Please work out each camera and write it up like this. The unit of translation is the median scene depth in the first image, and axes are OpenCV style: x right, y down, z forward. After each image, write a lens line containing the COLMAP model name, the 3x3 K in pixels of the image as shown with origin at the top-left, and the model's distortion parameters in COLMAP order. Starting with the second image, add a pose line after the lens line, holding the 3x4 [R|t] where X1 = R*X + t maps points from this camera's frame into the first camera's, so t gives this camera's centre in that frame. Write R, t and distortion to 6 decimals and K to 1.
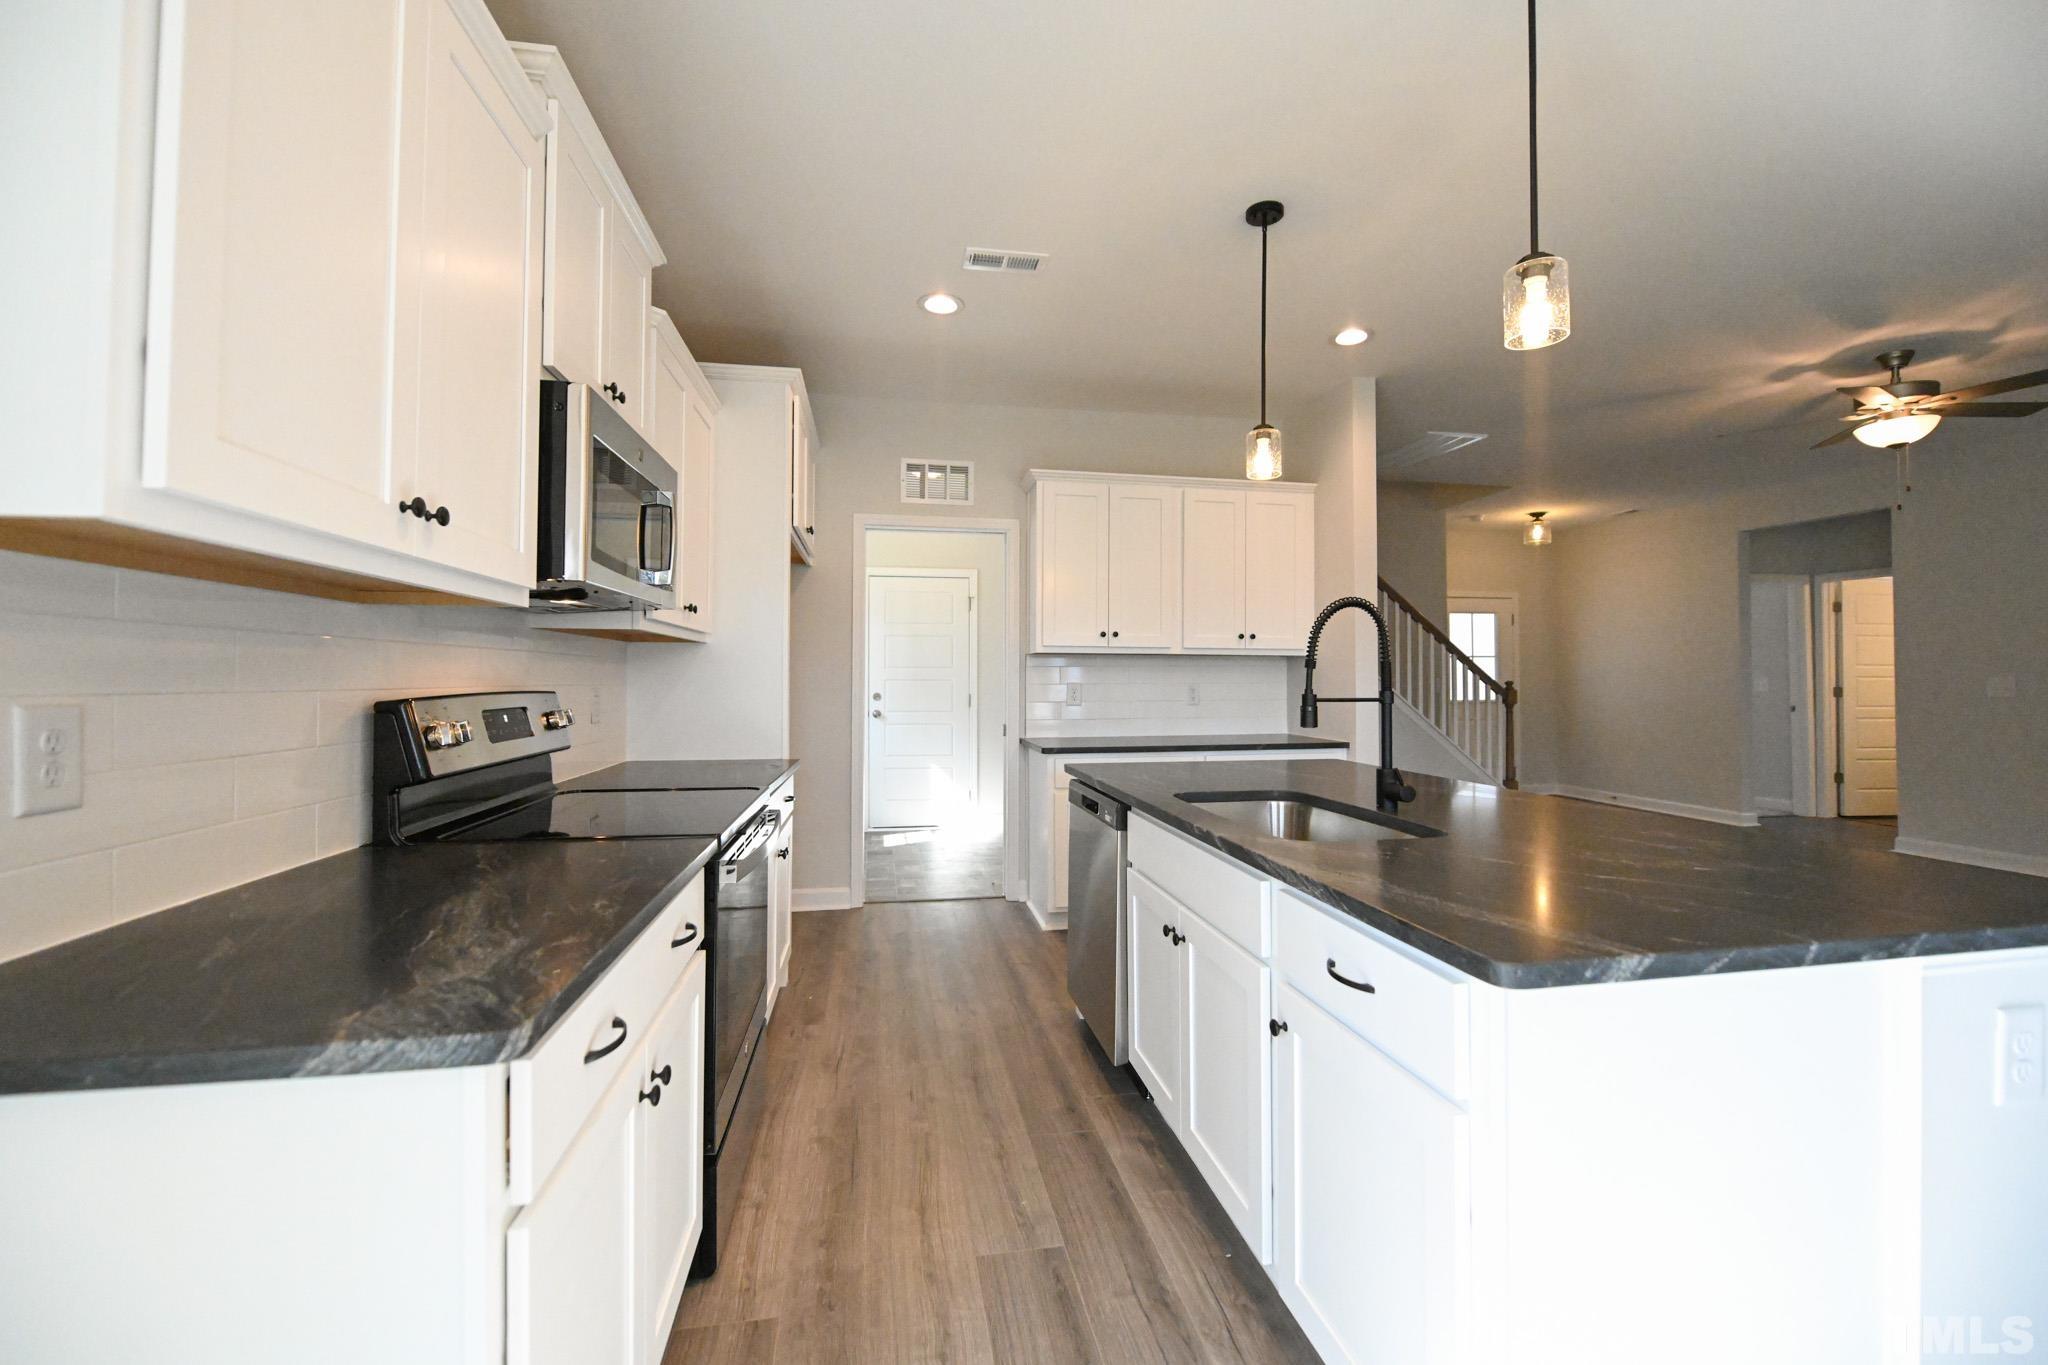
lens RADIAL K [[818.3, 0, 1053.6], [0, 818.3, 664.2], [0, 0, 1]] dist [-0.011417, 0.000401]
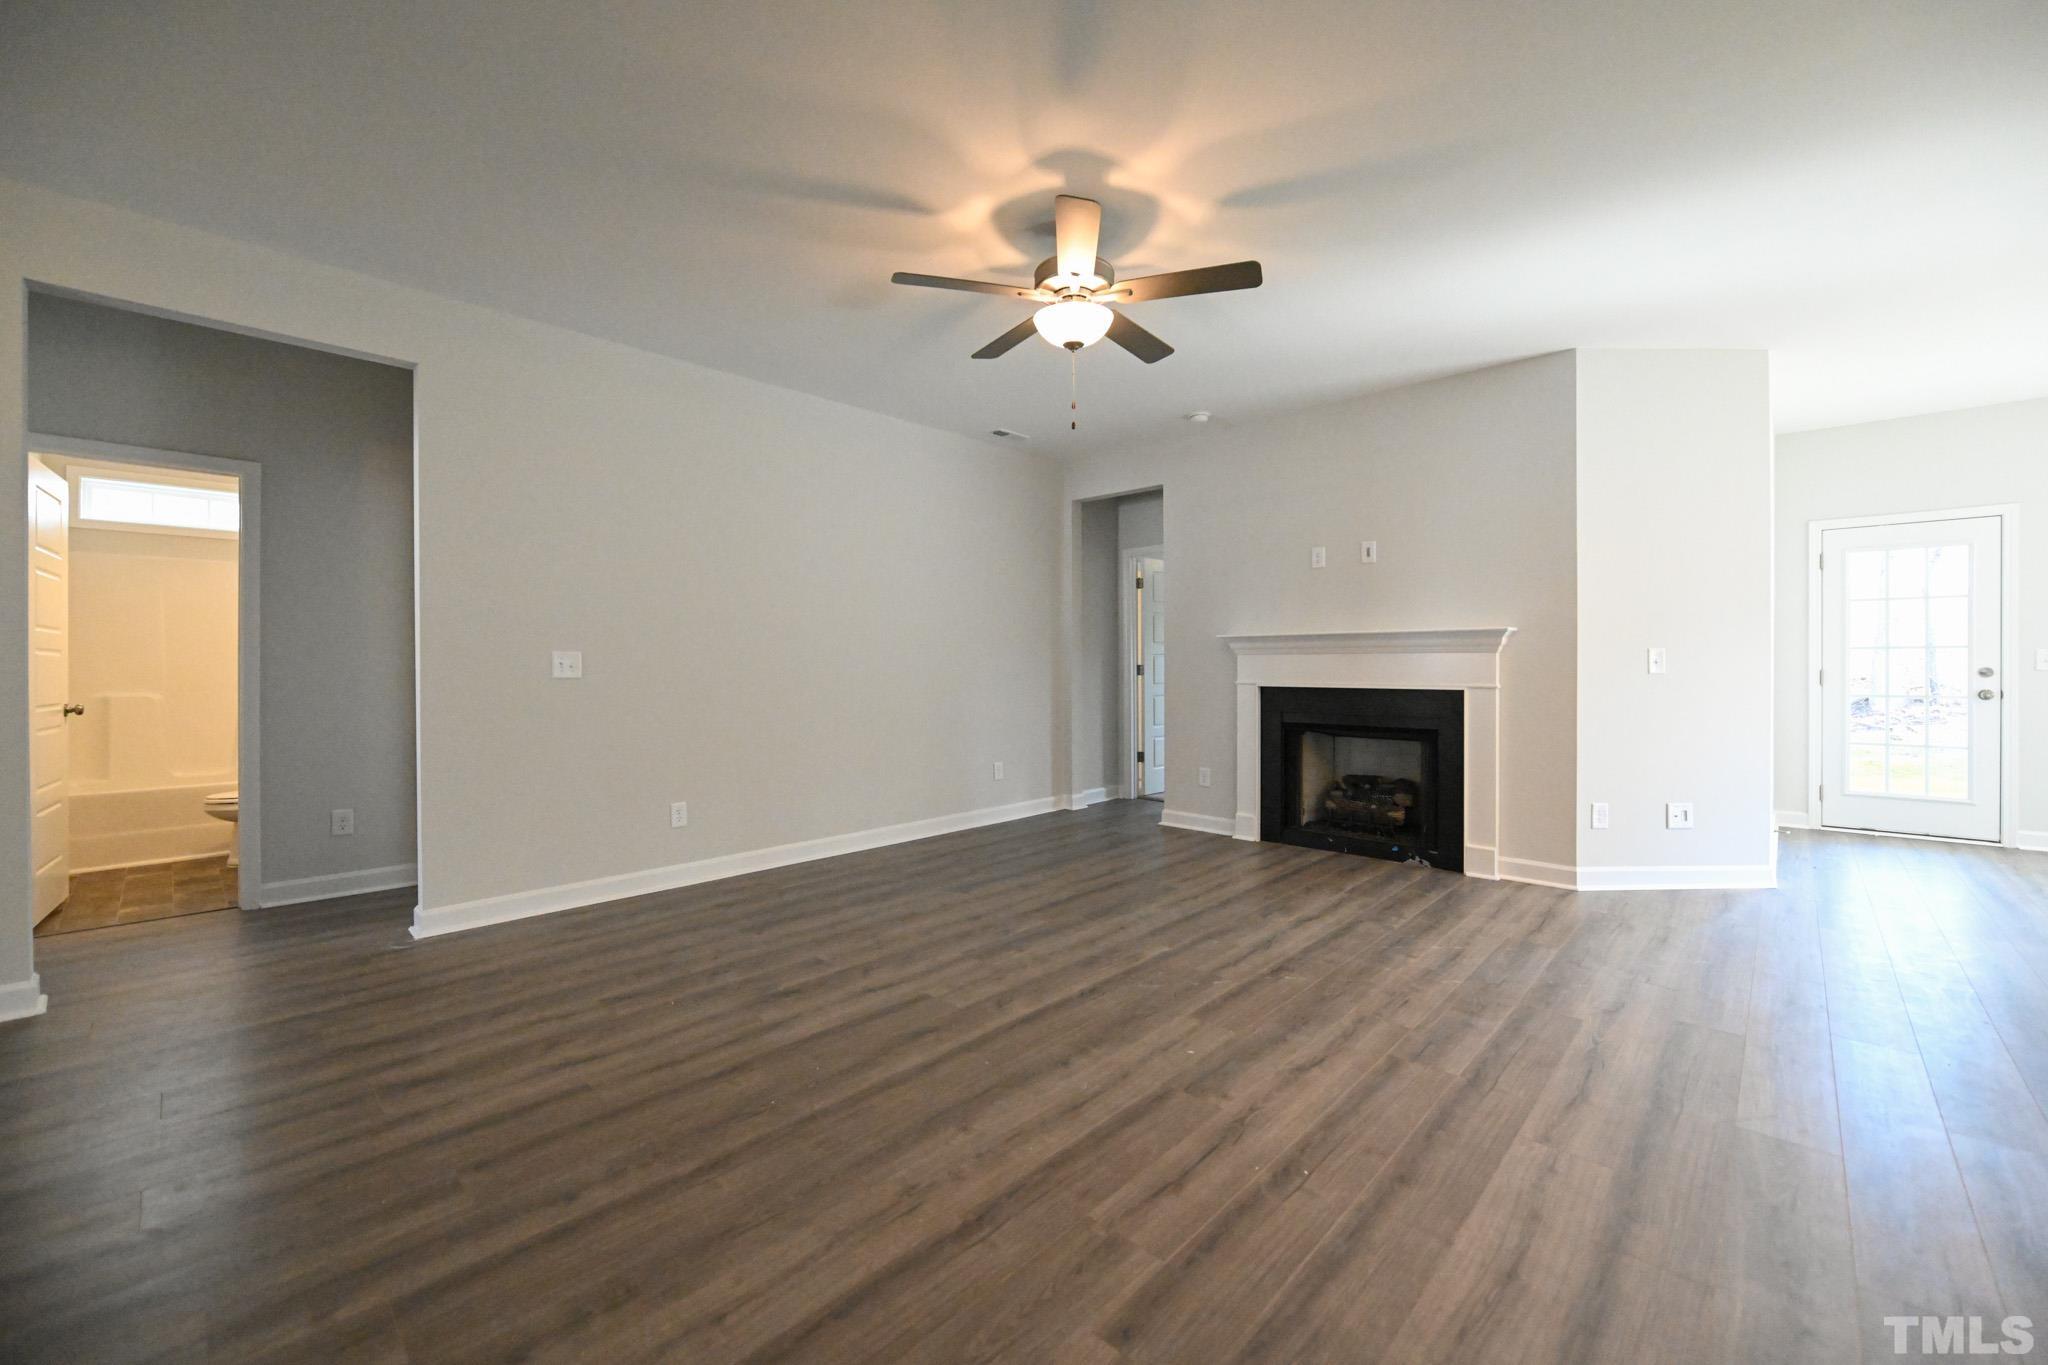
lens RADIAL K [[818.3, 0, 1022.2], [0, 818.3, 675.9], [0, 0, 1]] dist [-0.011417, 0.000401]
pose [[-0.575811, -0.007052, 0.817553, 0.367365], [-0.012471, 0.999922, -0.000158, 0.041333], [-0.817488, -0.010287, -0.575854, 1.276786]]
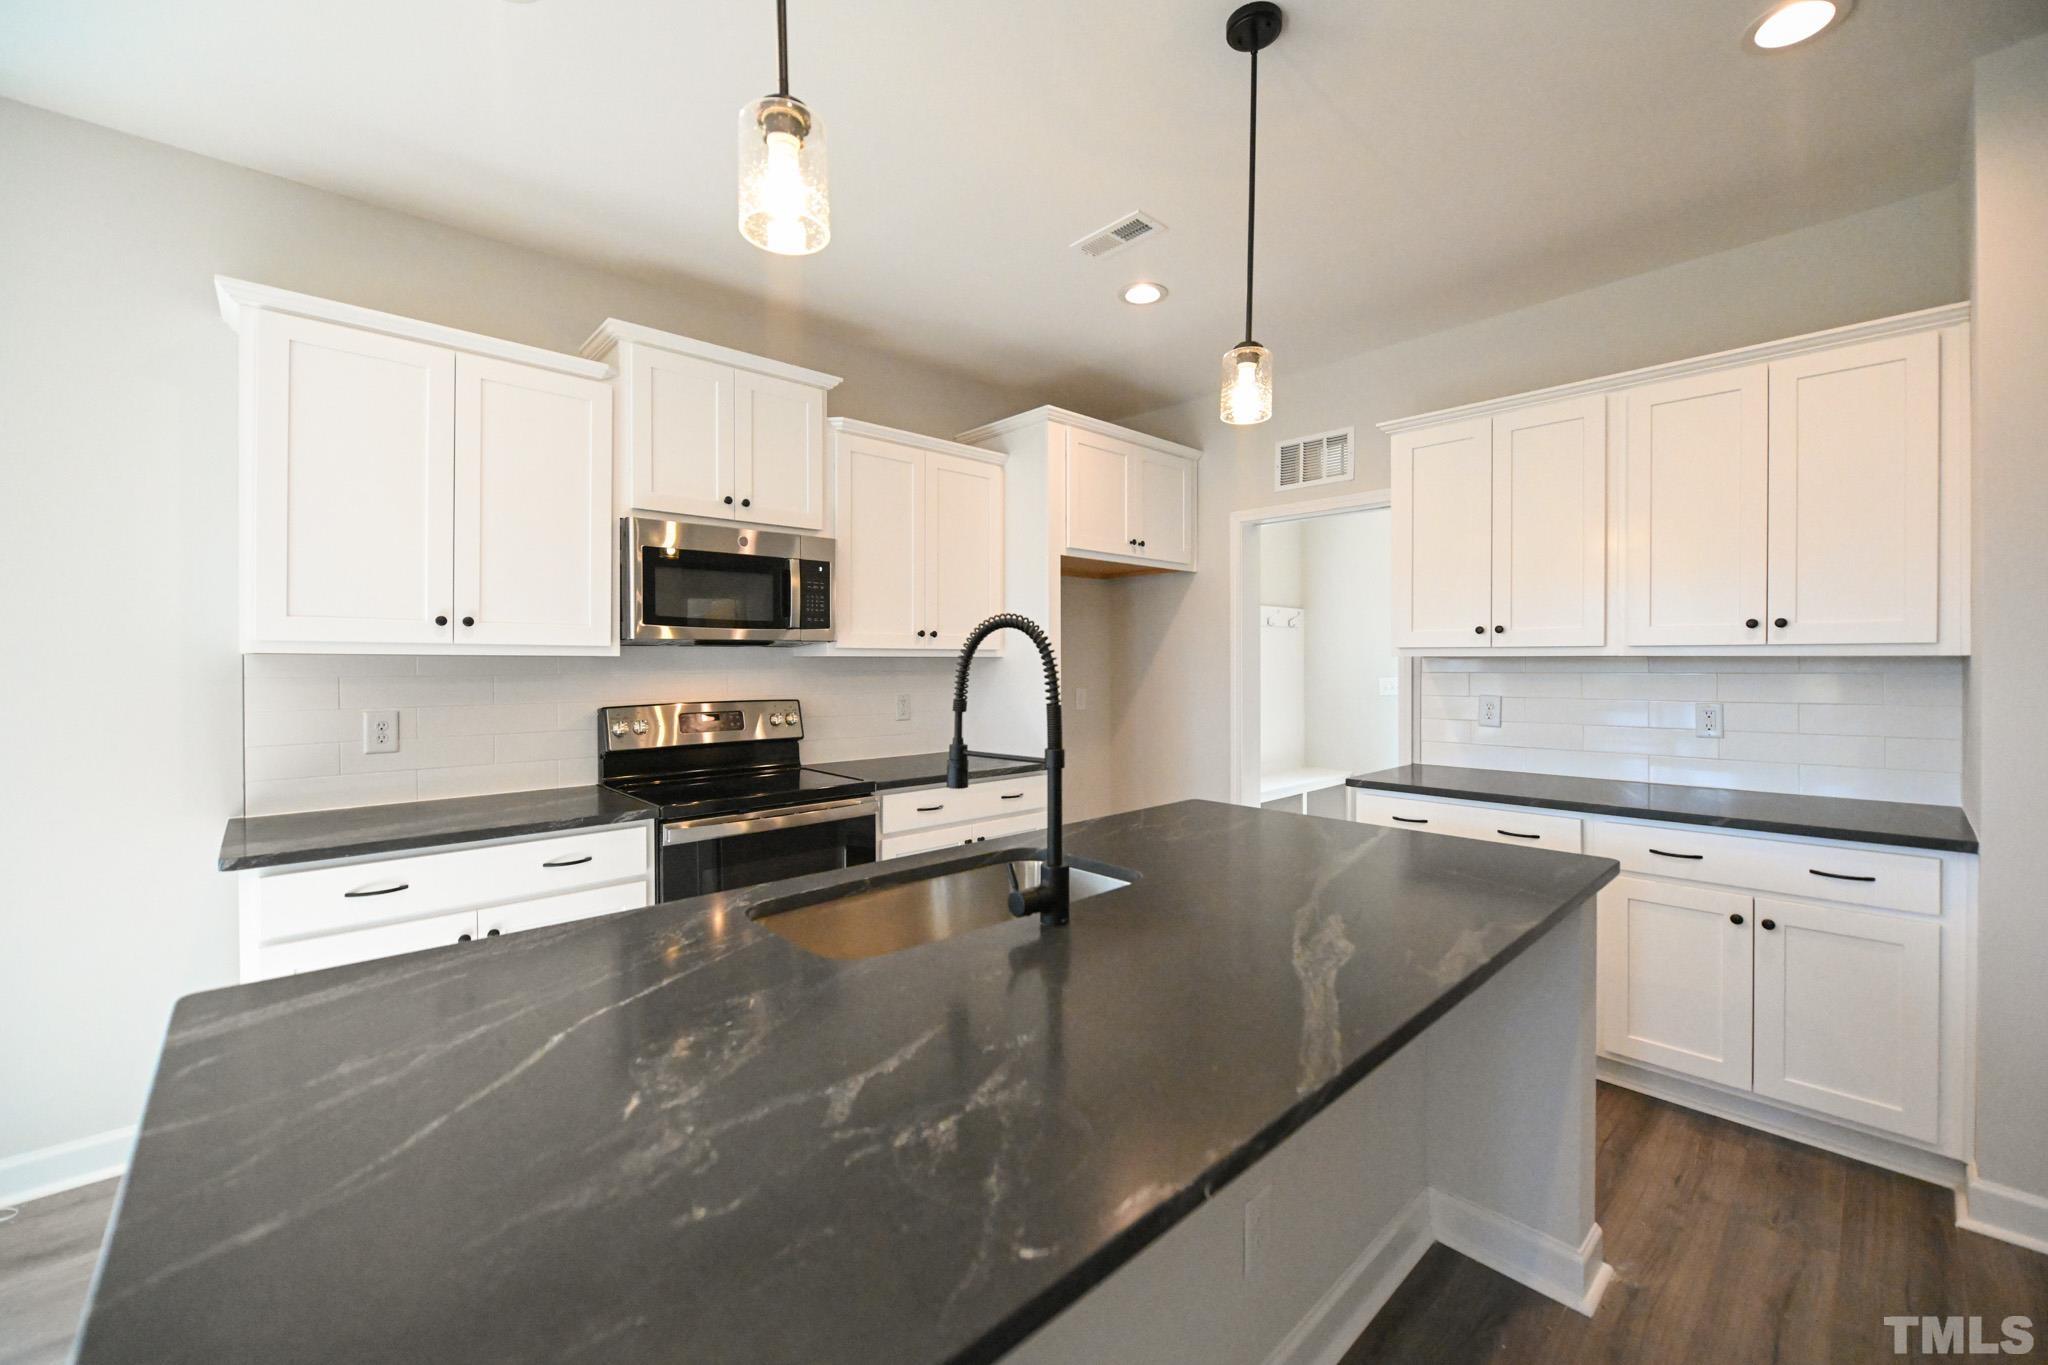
lens RADIAL K [[818.3, 0, 1023.7], [0, 818.3, 668.6], [0, 0, 1]] dist [-0.011417, 0.000401]
pose [[0.524581, 0.004135, -0.851350, 0.433924], [0.017344, 0.999729, 0.015543, -0.019929], [0.851184, -0.022919, 0.524367, 0.277041]]
